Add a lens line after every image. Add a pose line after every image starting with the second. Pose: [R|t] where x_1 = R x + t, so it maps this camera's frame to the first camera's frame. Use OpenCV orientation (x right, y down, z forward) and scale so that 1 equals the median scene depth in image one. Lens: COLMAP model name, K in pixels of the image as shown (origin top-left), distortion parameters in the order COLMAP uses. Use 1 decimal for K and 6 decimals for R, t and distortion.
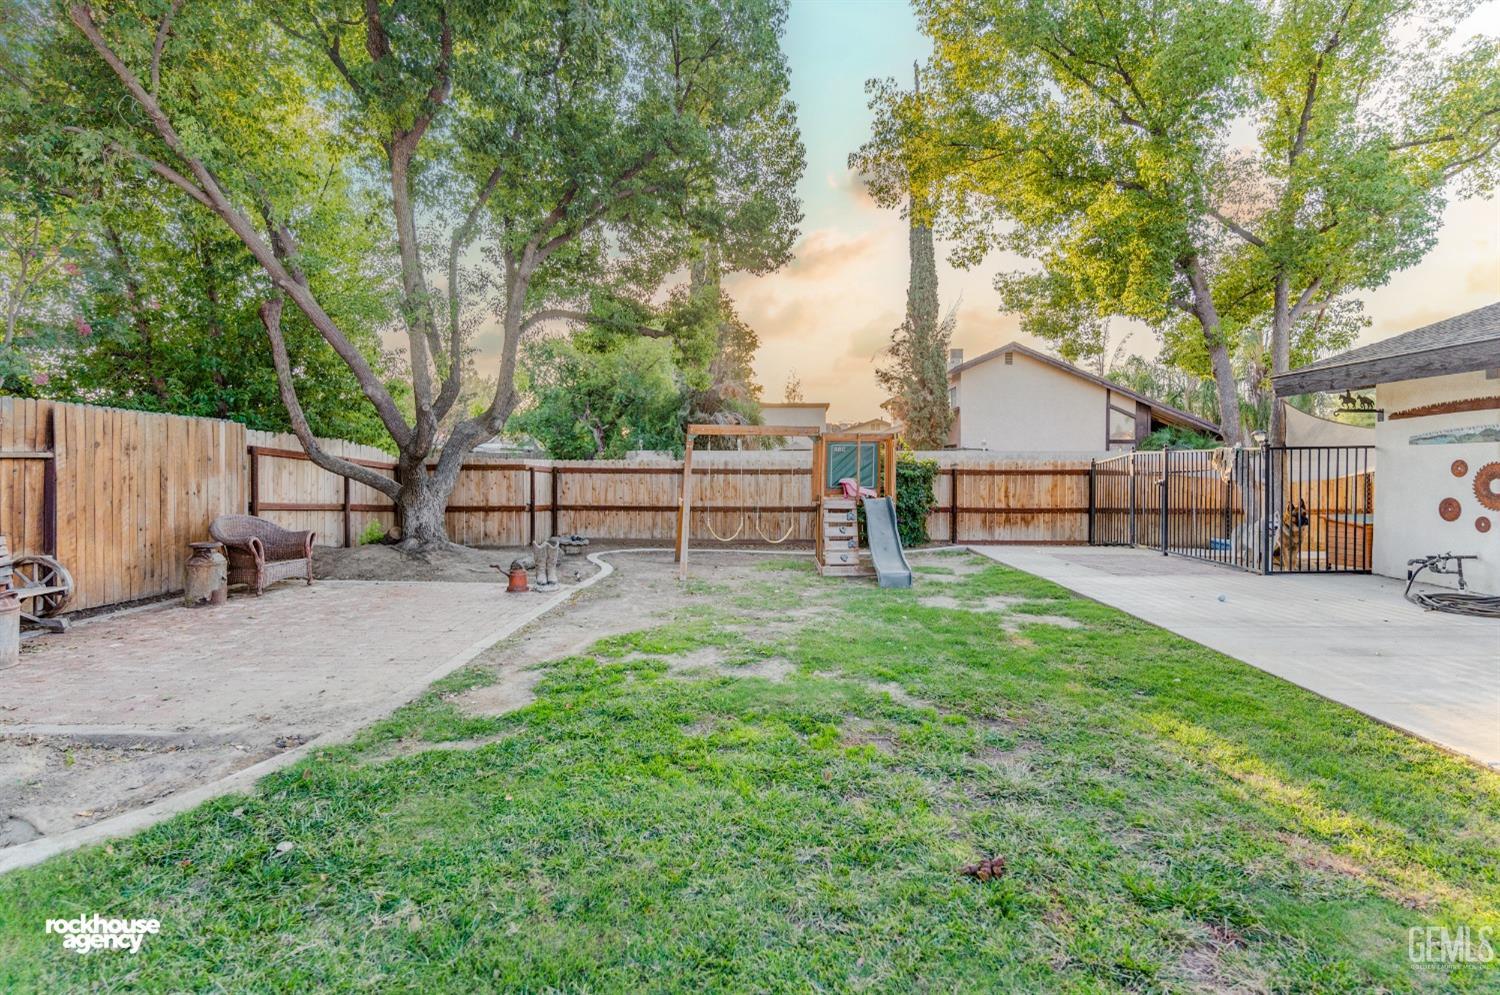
lens RADIAL K [[719.5, 0, 744.0], [0, 719.5, 473.2], [0, 0, 1]] dist [0.003376, -0.002498]
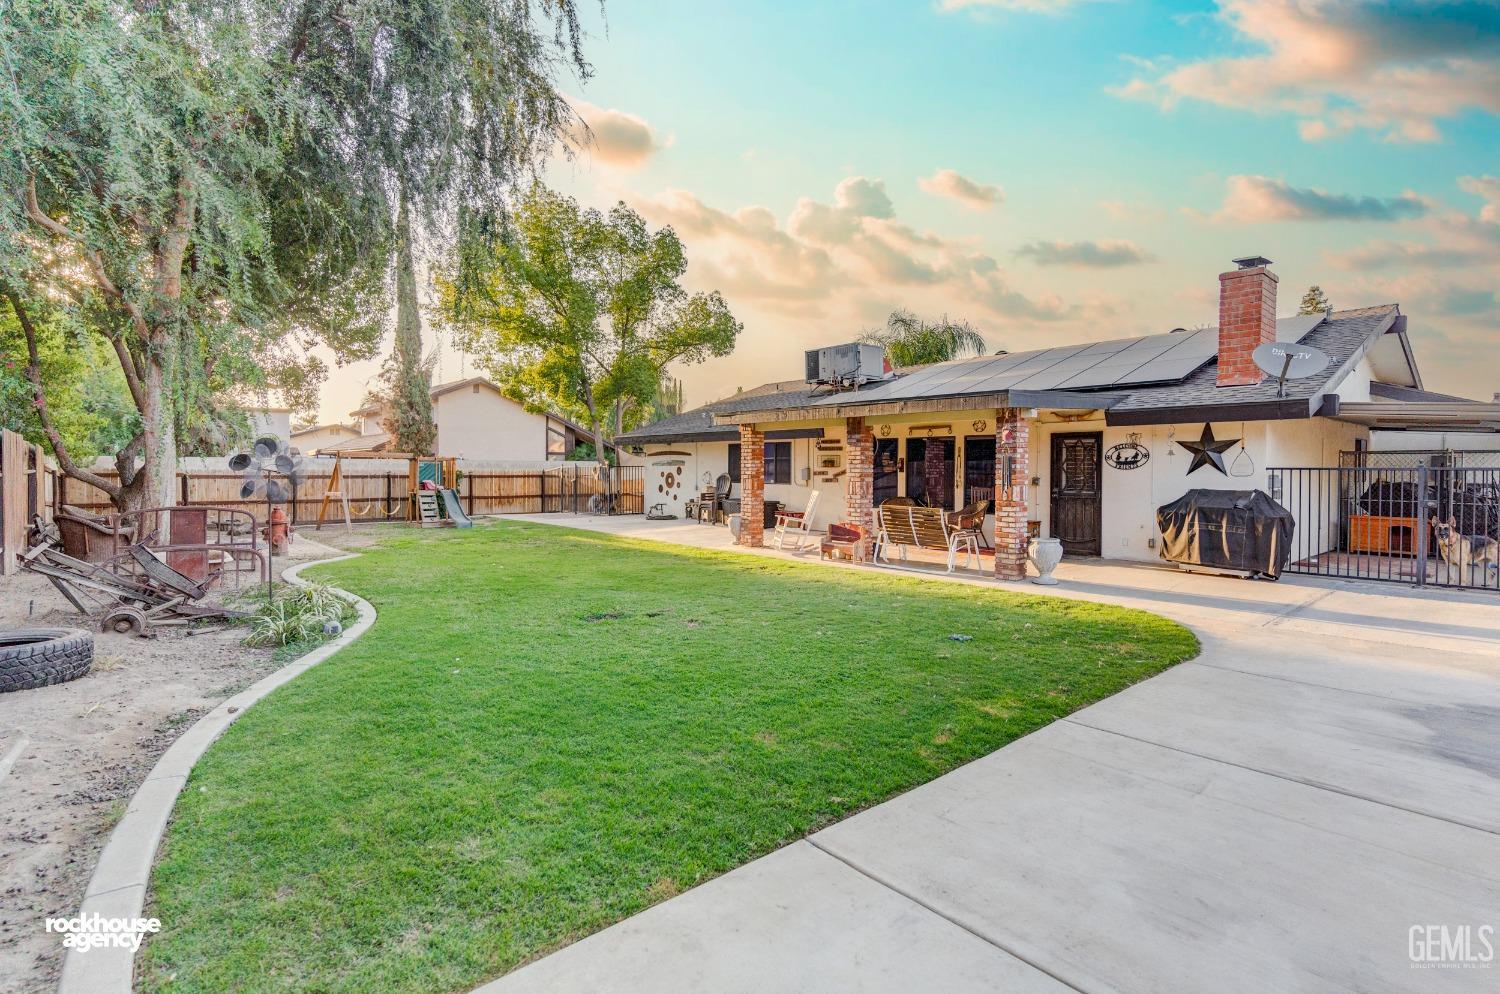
lens RADIAL K [[719.5, 0, 764.3], [0, 719.5, 484.7], [0, 0, 1]] dist [0.003376, -0.002498]
pose [[0.721649, -0.014836, 0.692100, -0.420432], [0.005992, 0.999867, 0.015185, -0.003640], [-0.692233, -0.006811, 0.721642, -0.797025]]
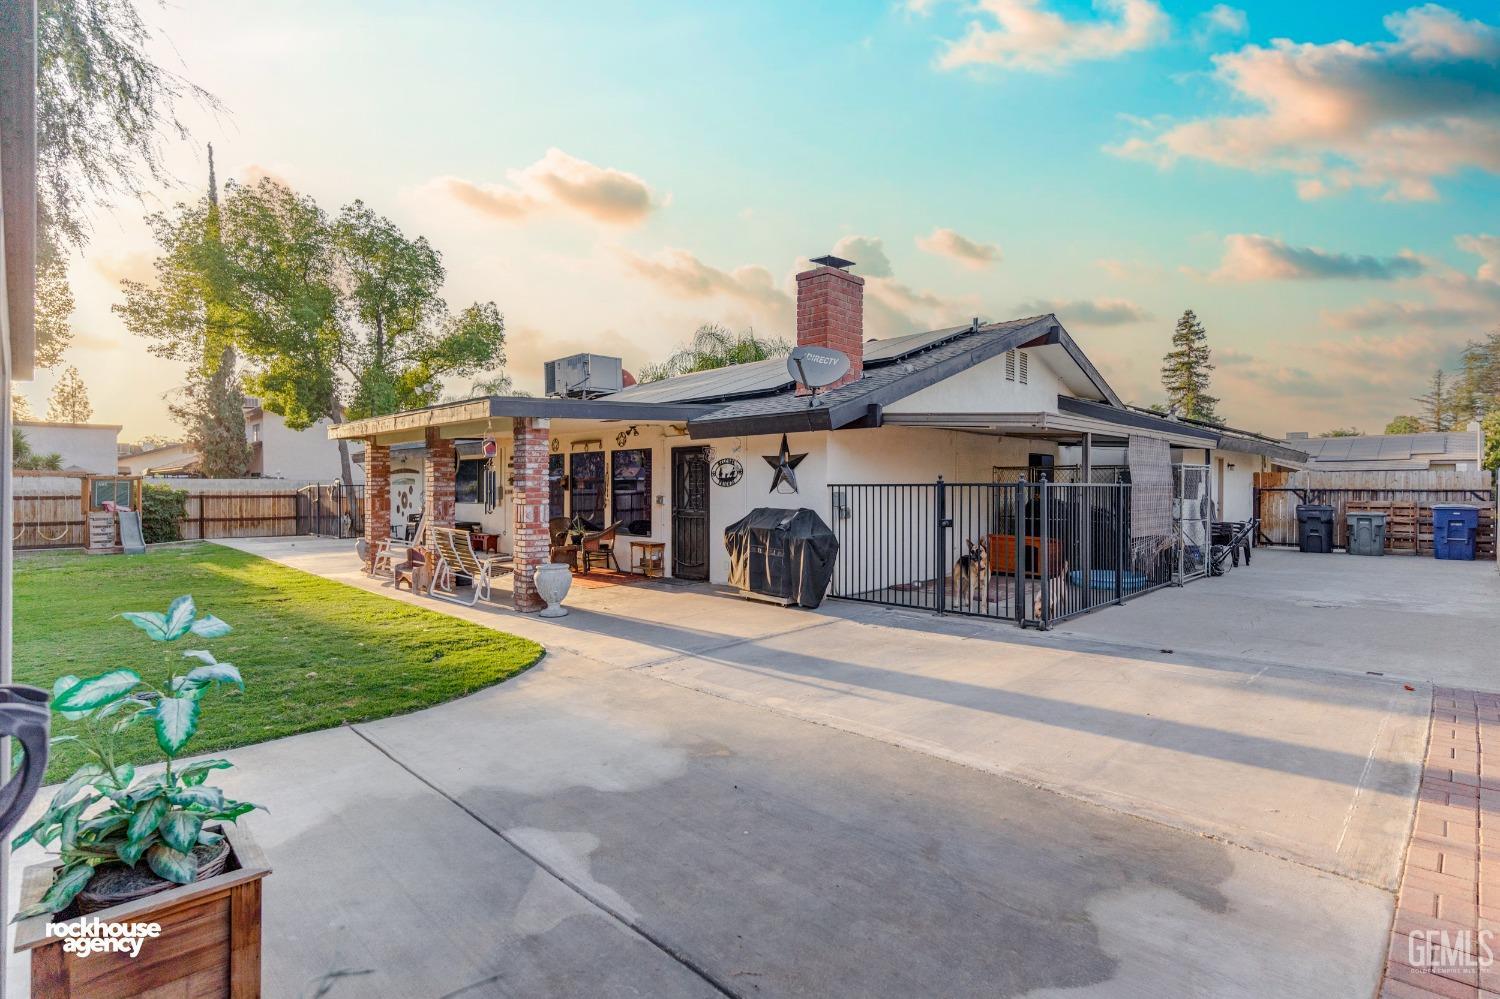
lens RADIAL K [[719.5, 0, 755.4], [0, 719.5, 500.5], [0, 0, 1]] dist [0.003376, -0.002498]
pose [[0.678540, -0.013878, 0.734432, -0.058155], [0.009077, 0.999904, 0.010508, 0.001043], [-0.734507, -0.000463, 0.678601, -1.045243]]
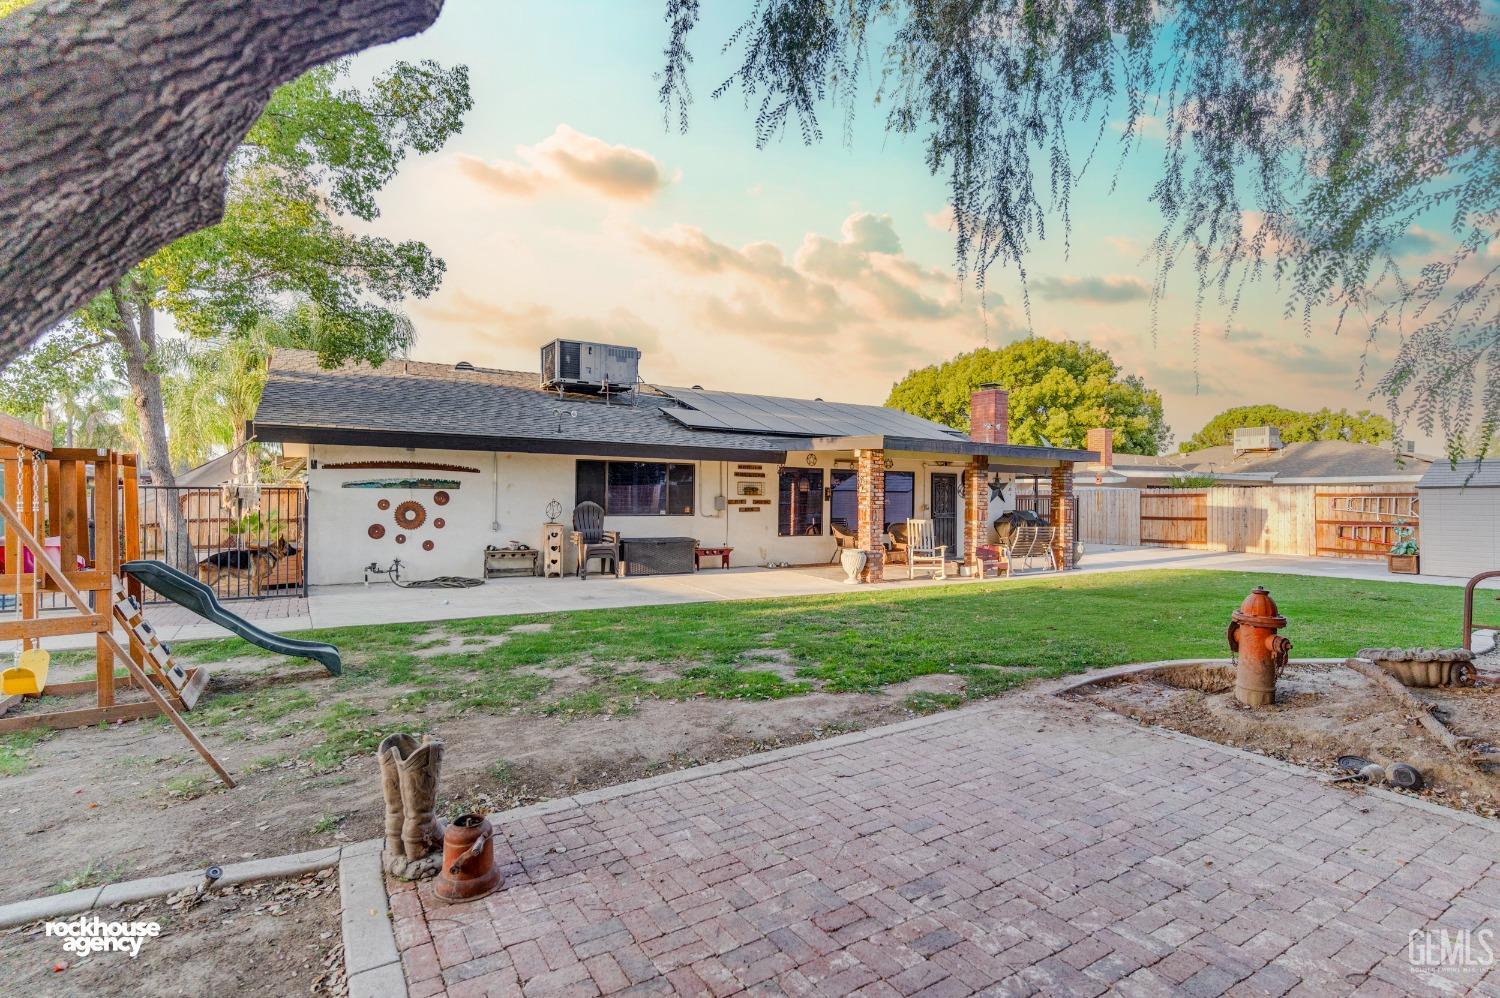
lens RADIAL K [[719.5, 0, 747.0], [0, 719.5, 496.2], [0, 0, 1]] dist [0.003376, -0.002498]
pose [[-0.543672, -0.008426, 0.839255, -0.427475], [-0.002063, 0.999960, 0.008703, -0.022775], [-0.839295, 0.003000, -0.543668, 0.667738]]
